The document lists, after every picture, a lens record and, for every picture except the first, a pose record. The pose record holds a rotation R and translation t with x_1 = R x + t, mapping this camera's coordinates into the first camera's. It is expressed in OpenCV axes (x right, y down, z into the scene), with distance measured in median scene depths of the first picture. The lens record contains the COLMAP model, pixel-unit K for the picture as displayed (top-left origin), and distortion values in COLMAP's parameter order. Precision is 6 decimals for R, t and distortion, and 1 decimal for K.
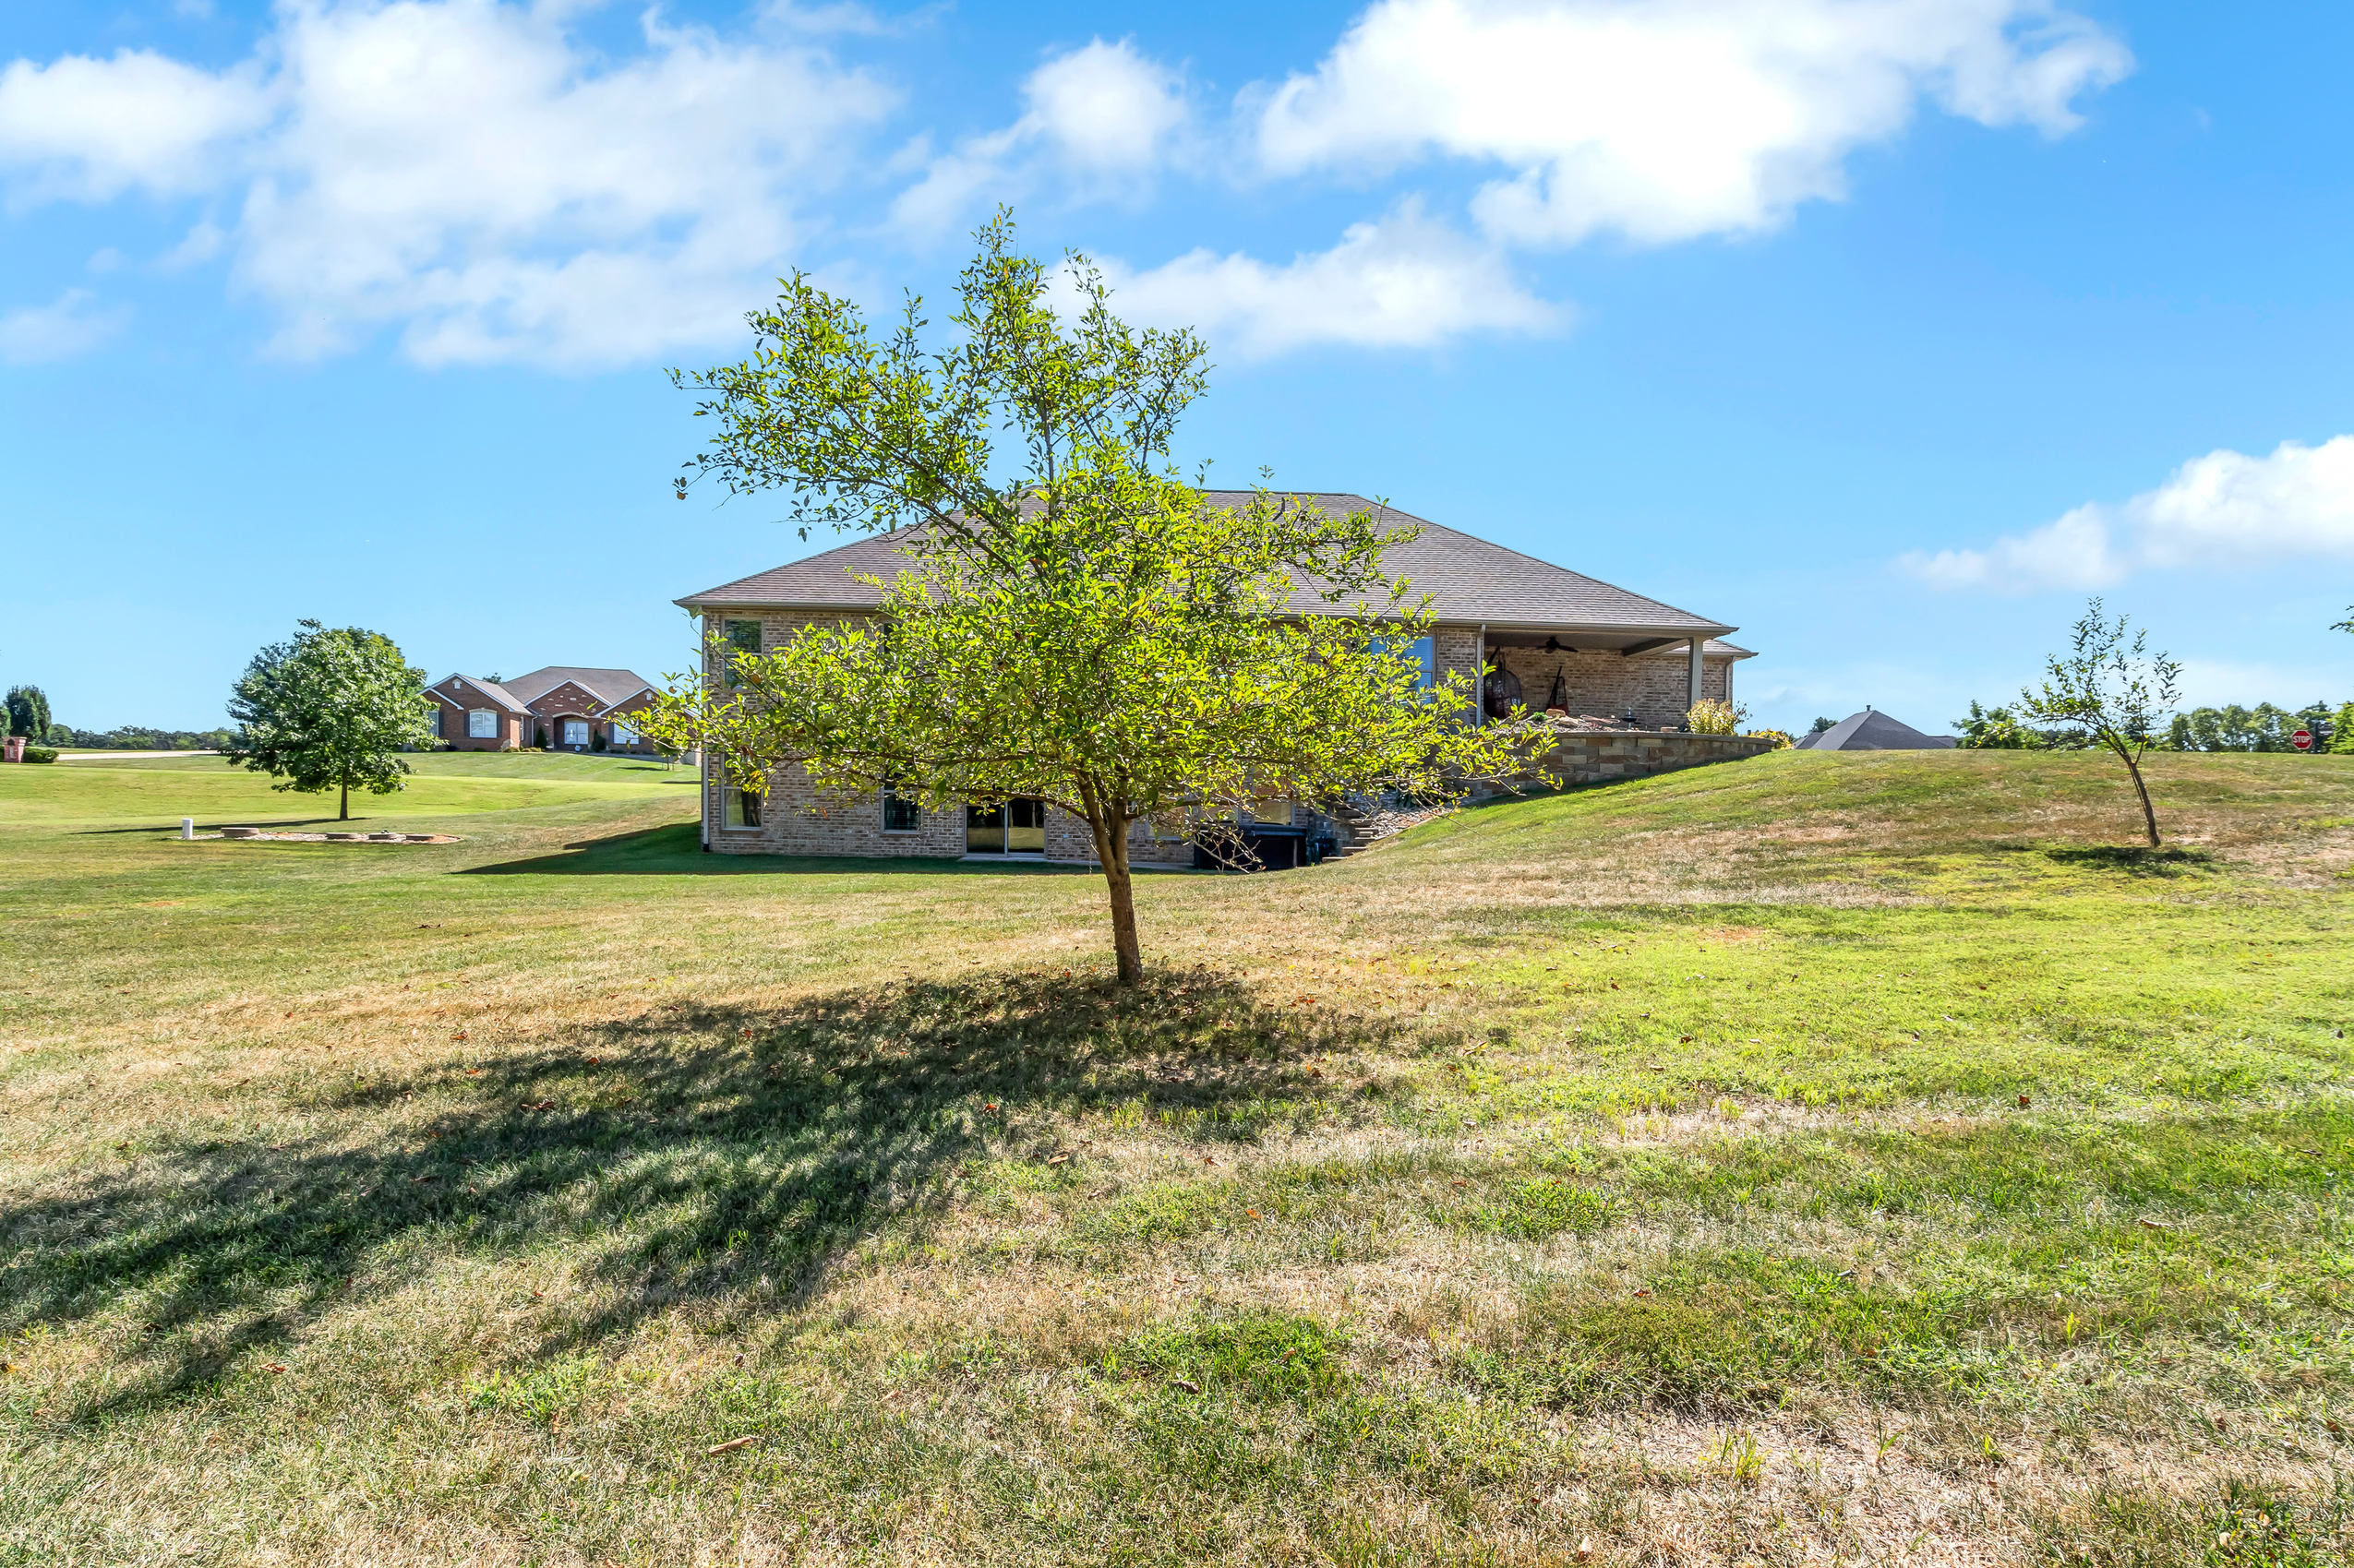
lens RADIAL K [[1092.4, 0, 1180.4], [0, 1092.4, 788.1], [0, 0, 1]] dist [0.000208, 0.000783]
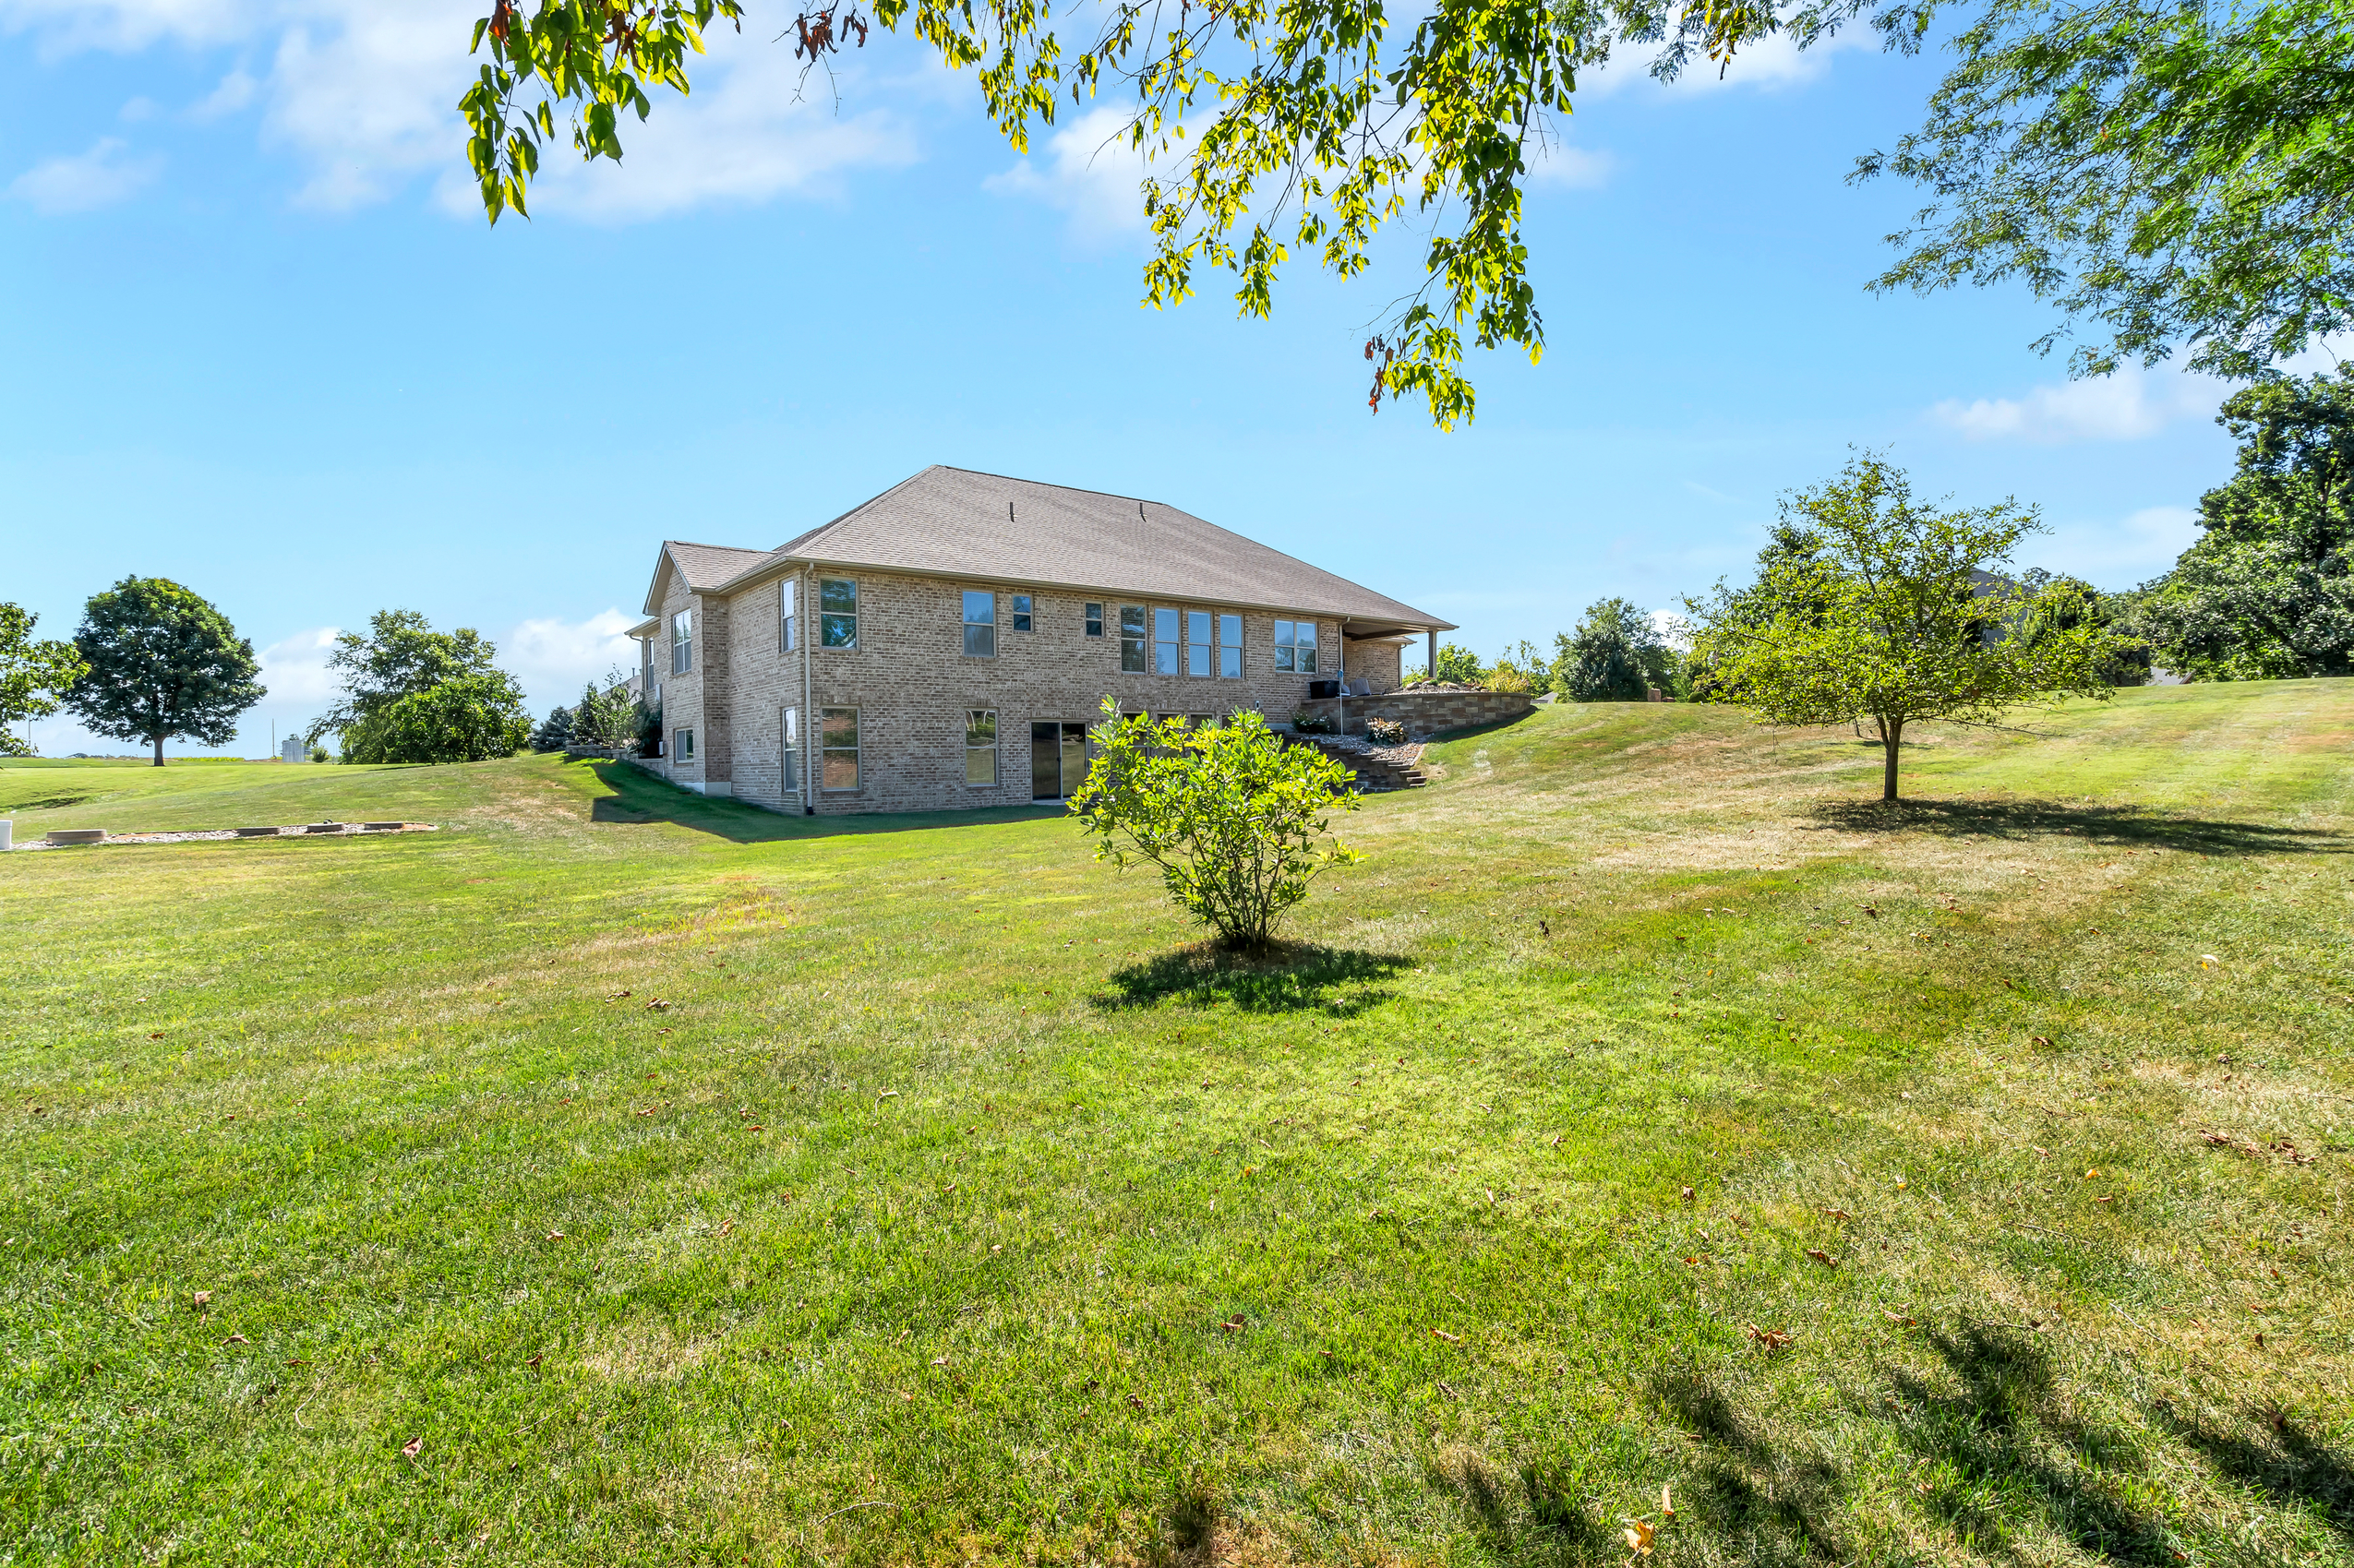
lens RADIAL K [[1092.4, 0, 1173.0], [0, 1092.4, 775.9], [0, 0, 1]] dist [0.000208, 0.000783]
pose [[0.798572, -0.046296, 0.600117, -0.744227], [0.031866, 0.998891, 0.034655, -0.000454], [-0.601056, -0.008551, 0.799161, 0.019427]]
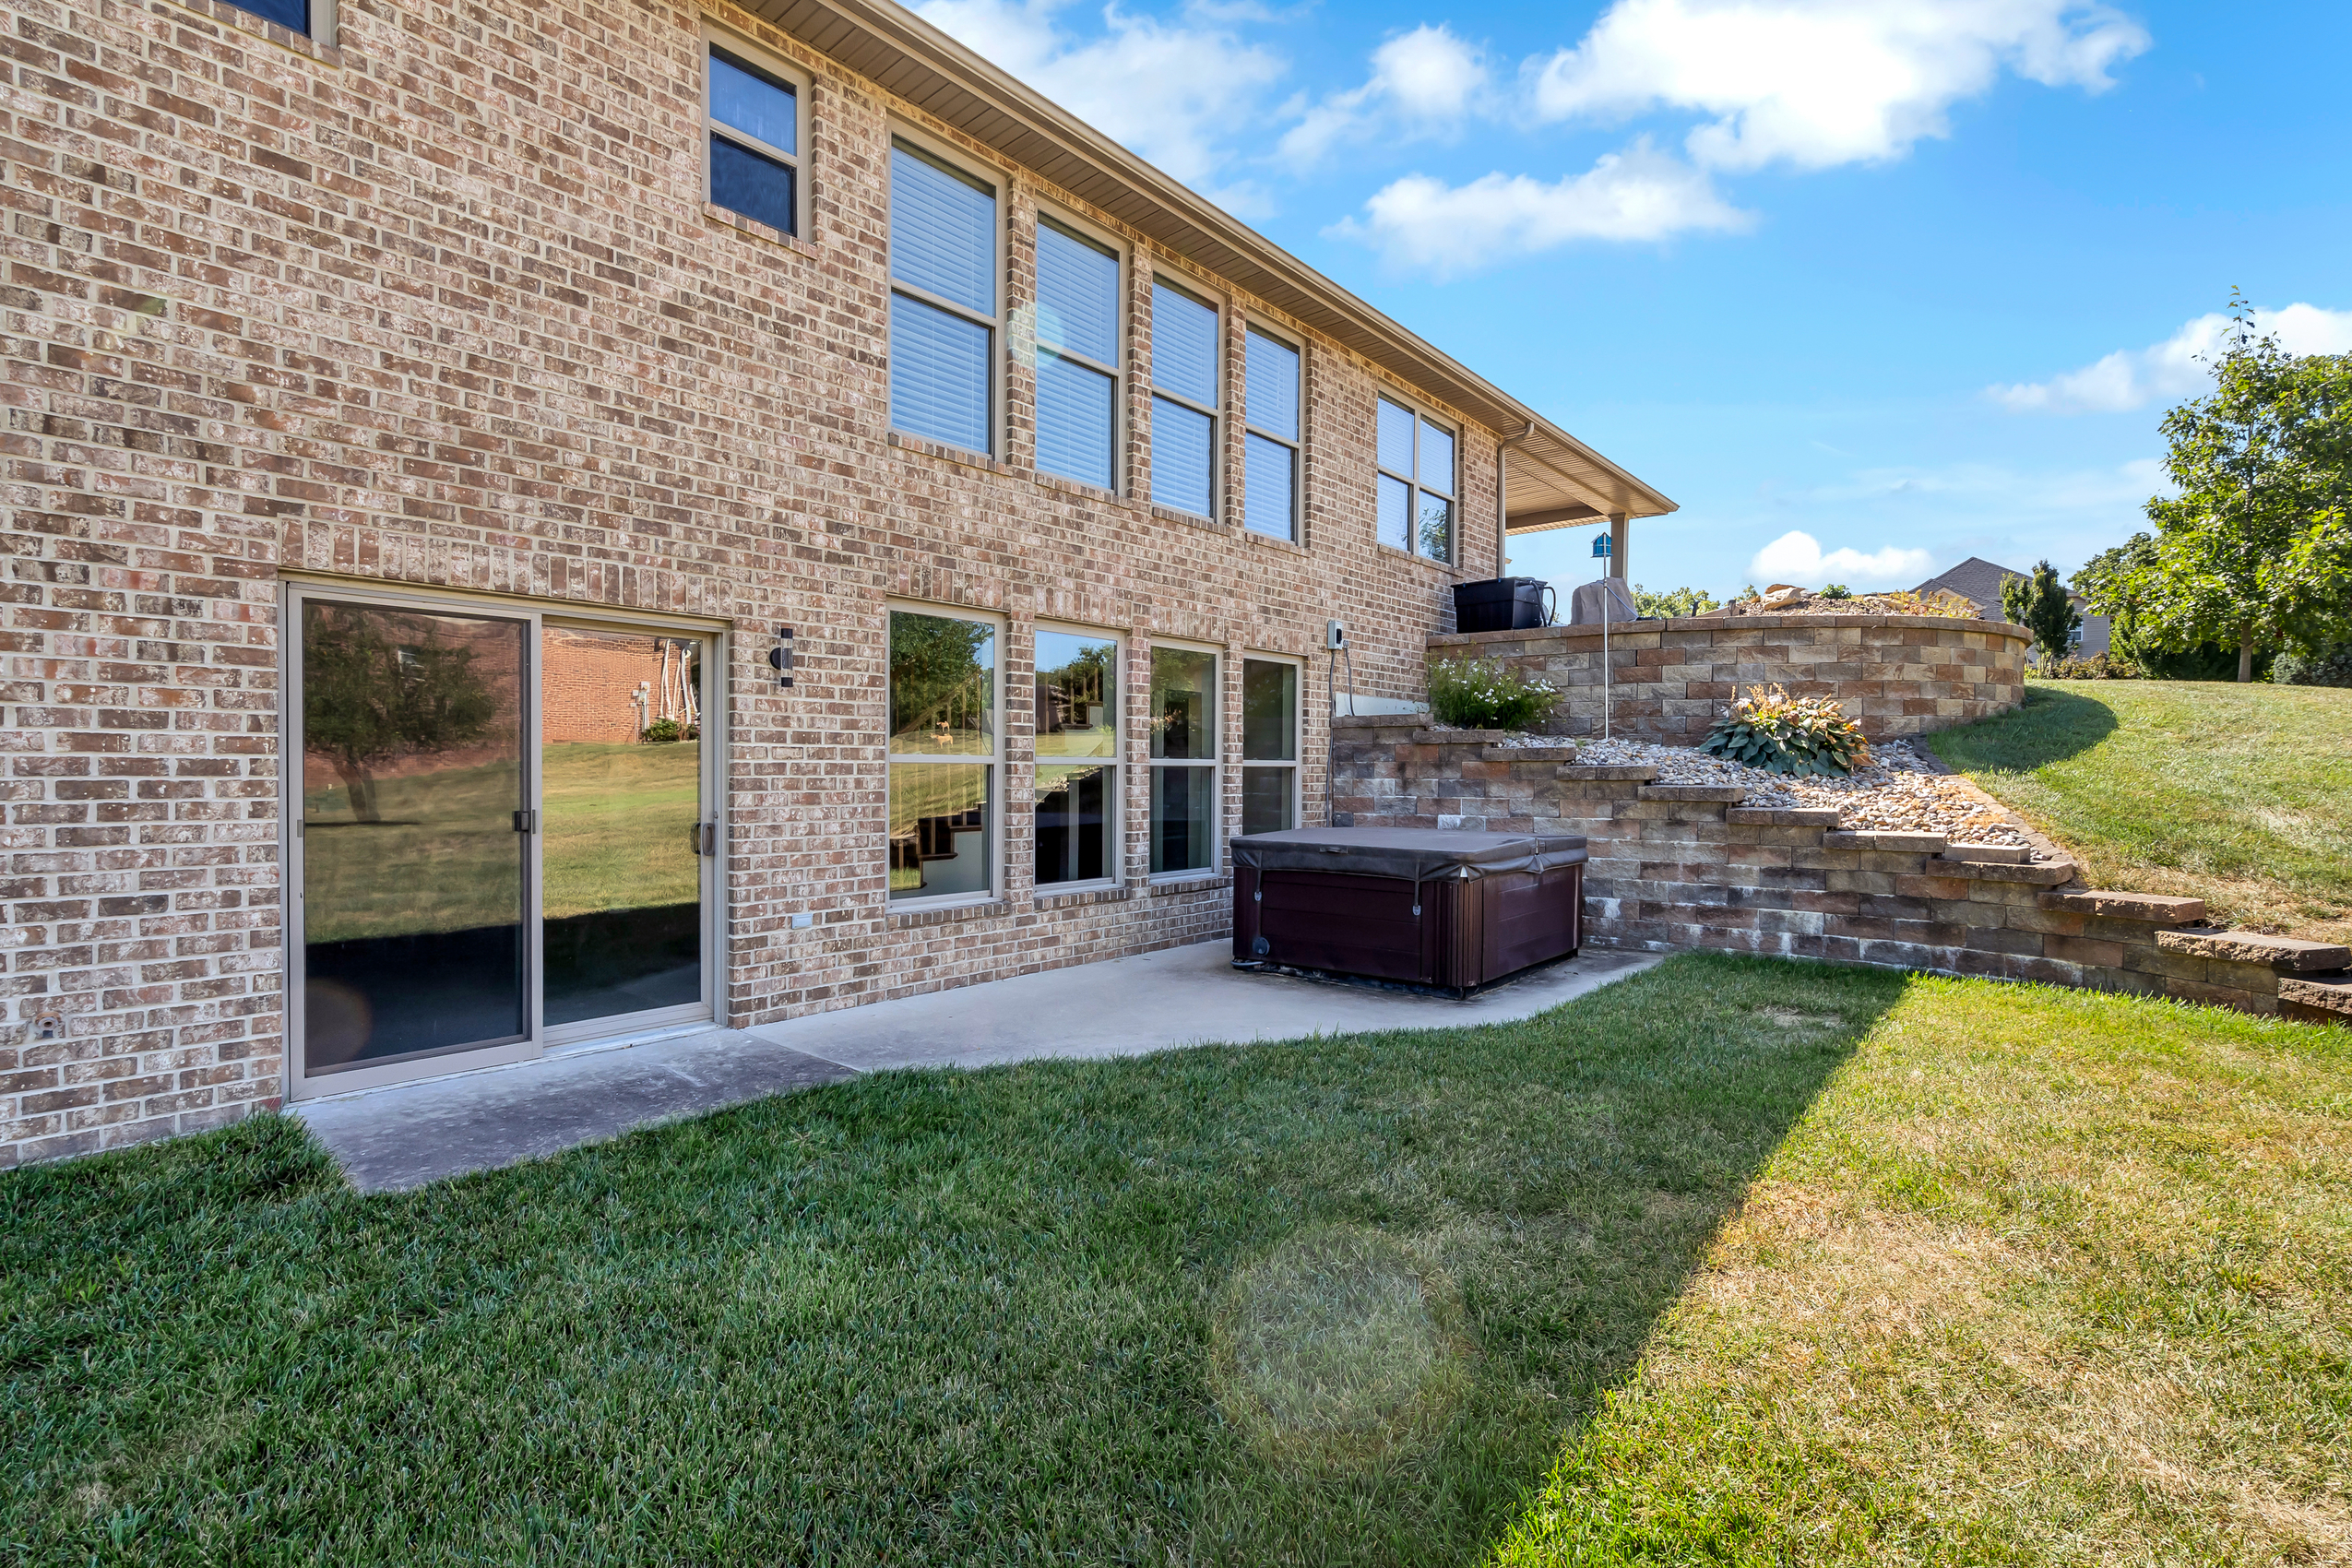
lens RADIAL K [[1091.7, 0, 1162.2], [0, 1091.7, 774.7], [0, 0, 1]] dist [0.000208, 0.000783]
pose [[0.680742, -0.024871, 0.732101, -0.226202], [0.004912, 0.999556, 0.029390, 0.003165], [-0.732507, -0.016411, 0.680562, 0.766583]]
